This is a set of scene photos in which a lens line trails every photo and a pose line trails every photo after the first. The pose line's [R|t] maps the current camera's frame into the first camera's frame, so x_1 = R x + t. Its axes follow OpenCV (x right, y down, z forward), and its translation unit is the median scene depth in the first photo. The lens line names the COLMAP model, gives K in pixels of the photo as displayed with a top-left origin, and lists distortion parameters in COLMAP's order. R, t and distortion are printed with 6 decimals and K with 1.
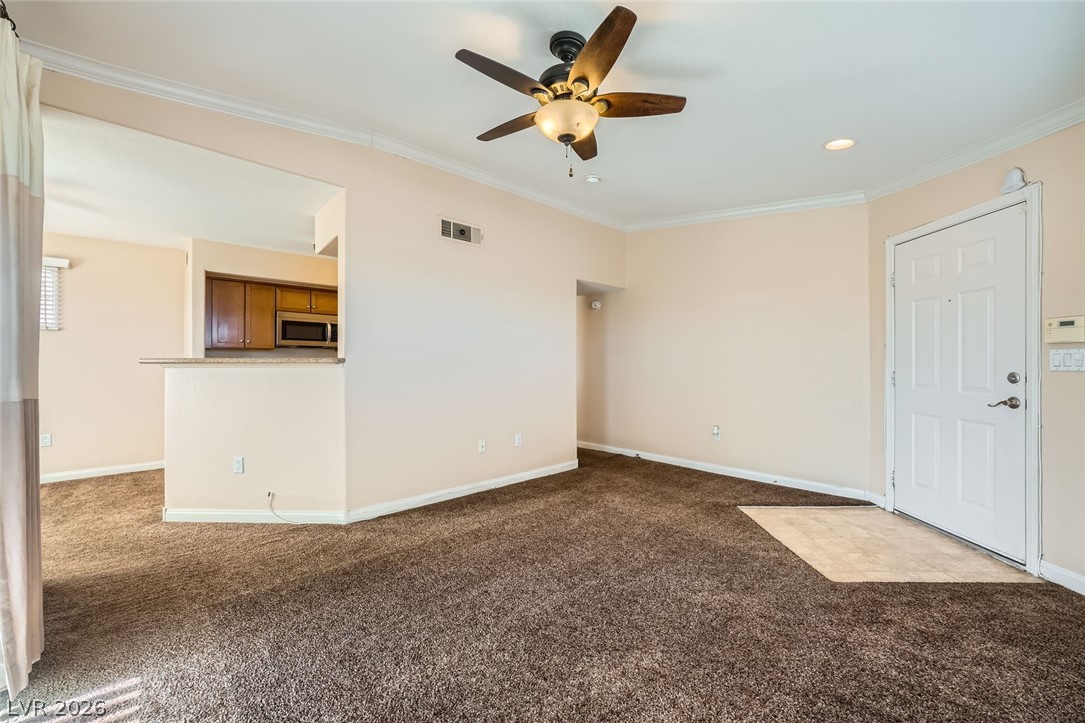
lens RADIAL K [[429.7, 0, 542.9], [0, 429.7, 365.1], [0, 0, 1]] dist [-0.009124, 0.002685]
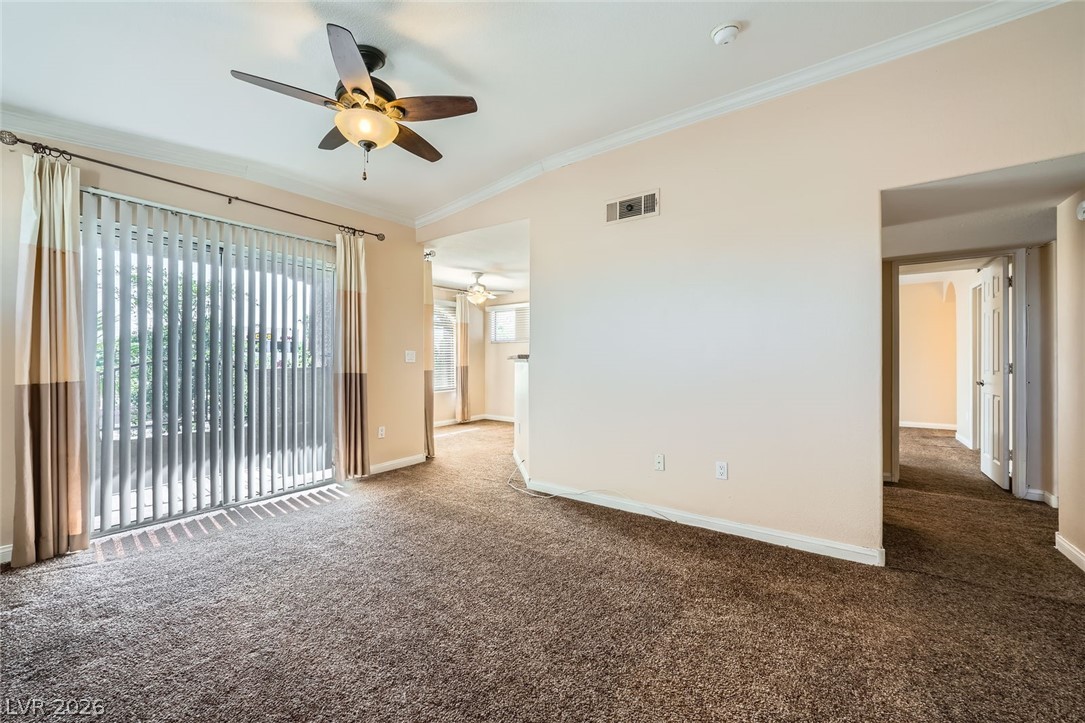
lens RADIAL K [[429.7, 0, 536.4], [0, 429.7, 357.8], [0, 0, 1]] dist [-0.009124, 0.002685]
pose [[0.184461, -0.005168, -0.982826, 0.706556], [-0.002707, 0.999980, -0.005766, -0.000042], [0.982836, 0.003724, 0.184443, 0.734509]]
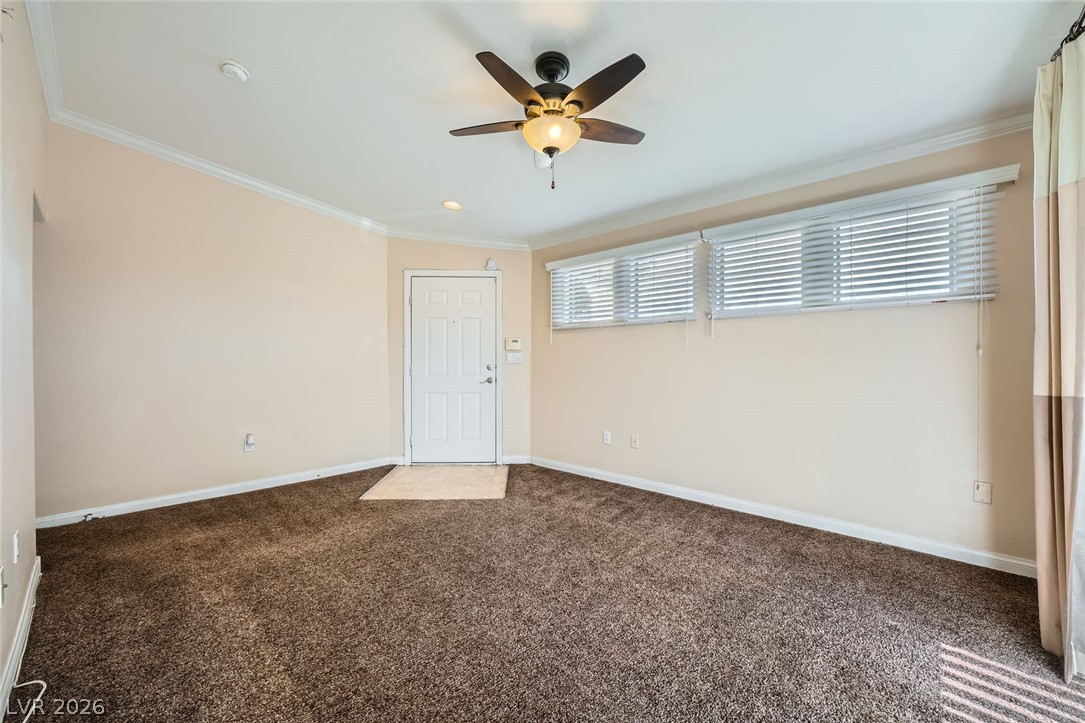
lens RADIAL K [[429.7, 0, 542.0], [0, 429.7, 361.9], [0, 0, 1]] dist [-0.009124, 0.002685]
pose [[-0.072653, -0.001651, 0.997356, -0.621630], [0.001657, 0.999997, 0.001776, 0.001745], [-0.997356, 0.001782, -0.072650, 0.669279]]
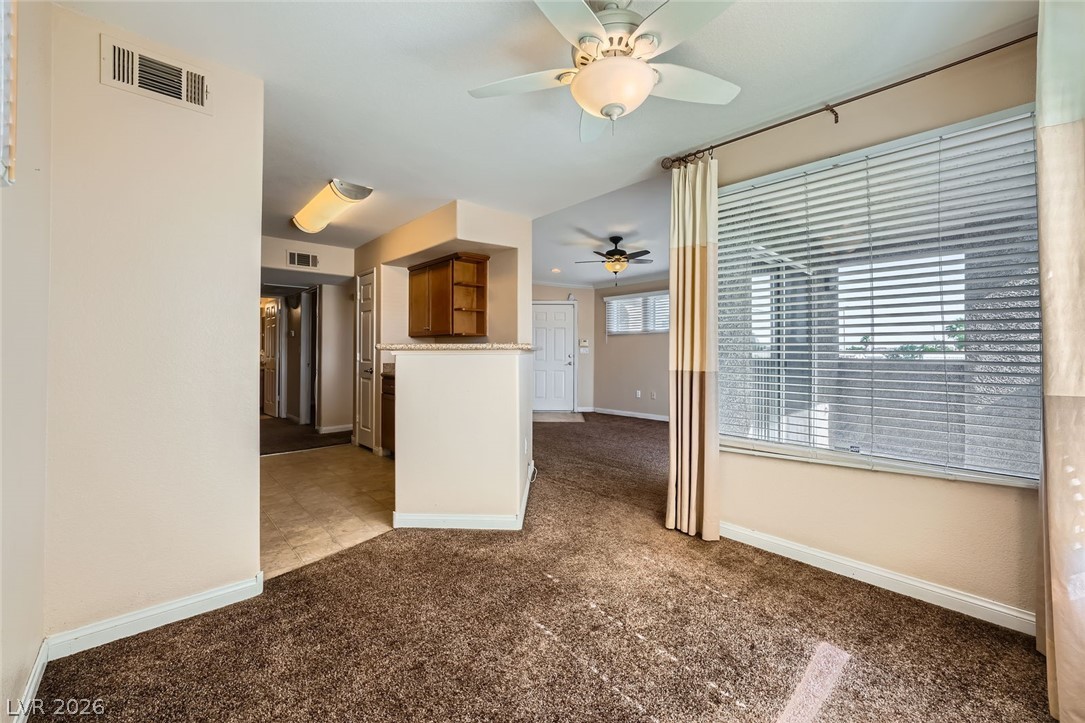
lens RADIAL K [[429.7, 0, 541.7], [0, 429.7, 351.0], [0, 0, 1]] dist [-0.009124, 0.002685]
pose [[0.002341, 0.002942, 0.999993, -1.669614], [-0.000059, 0.999996, -0.002941, -0.000821], [-0.999997, -0.000052, 0.002342, 0.897569]]
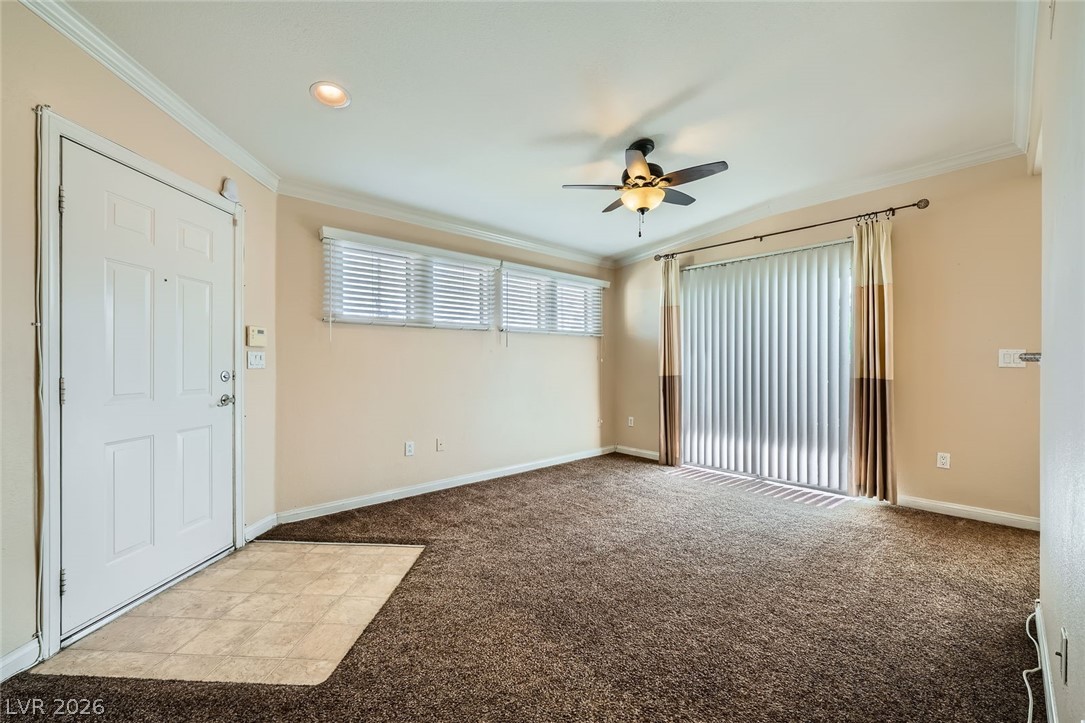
lens RADIAL K [[429.7, 0, 541.0], [0, 429.7, 362.6], [0, 0, 1]] dist [-0.009124, 0.002685]
pose [[-0.999857, 0.000181, 0.016905, 0.228640], [0.000195, 1.000000, 0.000808, -0.003280], [-0.016905, 0.000811, -0.999857, 1.504352]]
